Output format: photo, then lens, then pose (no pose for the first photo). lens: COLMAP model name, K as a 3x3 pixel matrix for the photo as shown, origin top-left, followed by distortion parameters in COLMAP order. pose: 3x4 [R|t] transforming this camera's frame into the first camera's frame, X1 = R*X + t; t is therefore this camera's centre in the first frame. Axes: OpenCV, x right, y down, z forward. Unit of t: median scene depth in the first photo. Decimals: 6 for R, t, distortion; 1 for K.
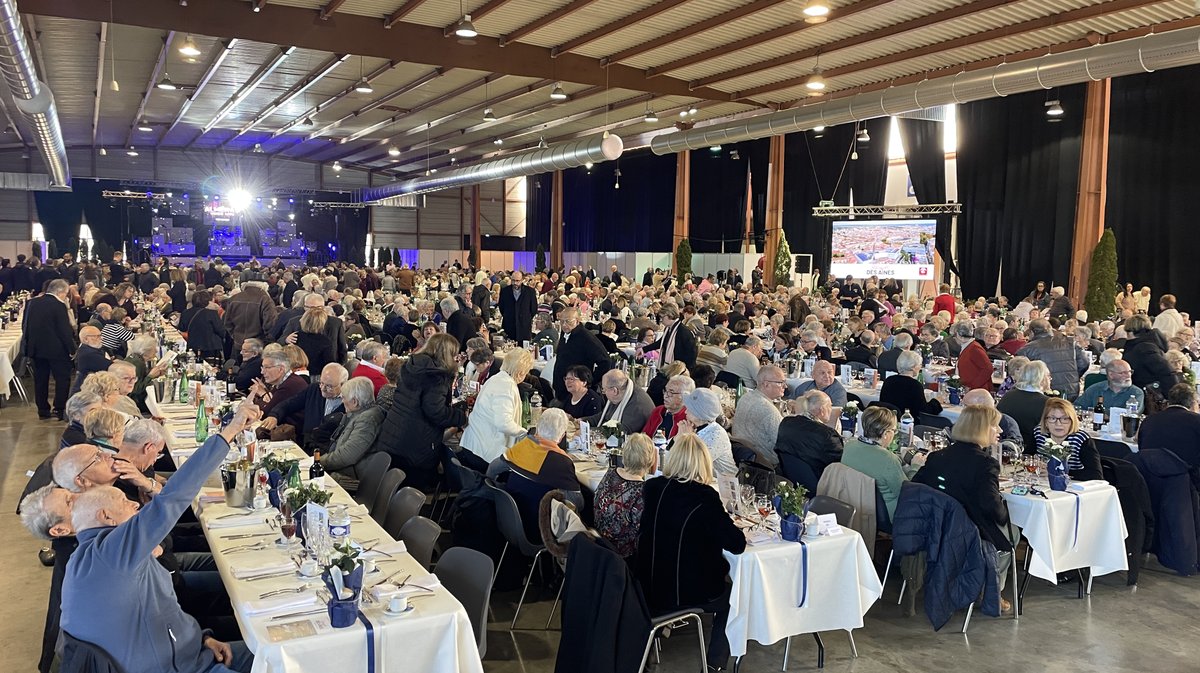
lens RADIAL K [[901.7, 0, 597.6], [0, 901.7, 341.6], [0, 0, 1]] dist [0.034578, -0.036670]
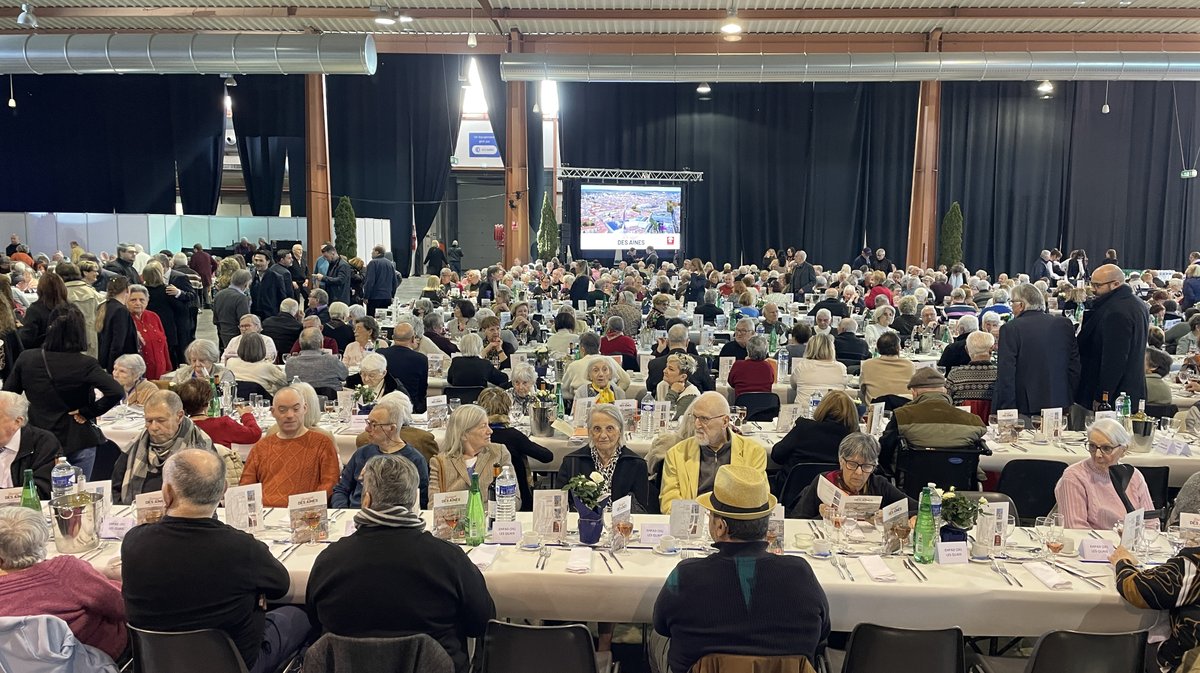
lens RADIAL K [[901.7, 0, 601.0], [0, 901.7, 335.1], [0, 0, 1]] dist [0.034578, -0.036670]
pose [[0.514043, -0.106494, 0.851128, -0.586879], [0.073182, 0.994090, 0.080183, -0.069321], [-0.854637, 0.021069, 0.518798, 0.651293]]
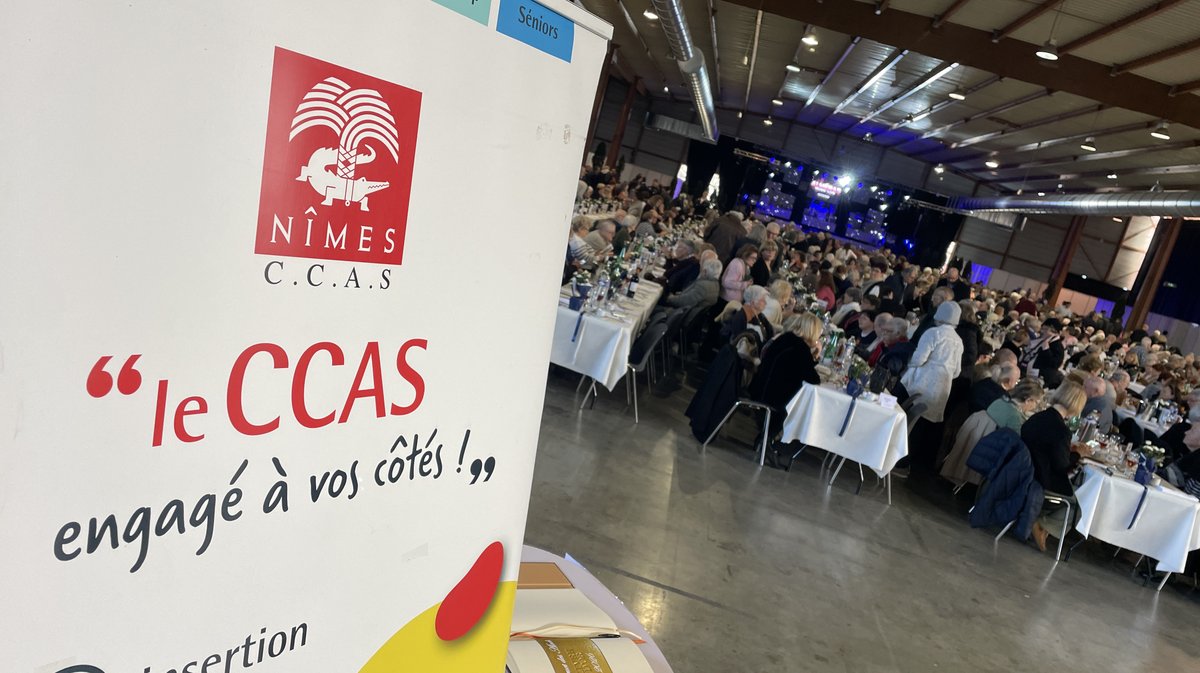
lens RADIAL K [[901.7, 0, 597.9], [0, 901.7, 337.0], [0, 0, 1]] dist [0.034578, -0.036670]
pose [[0.766576, 0.310563, -0.562060, 0.048245], [-0.312318, 0.945090, 0.096244, 0.007379], [0.561087, 0.101763, 0.821478, -0.035068]]
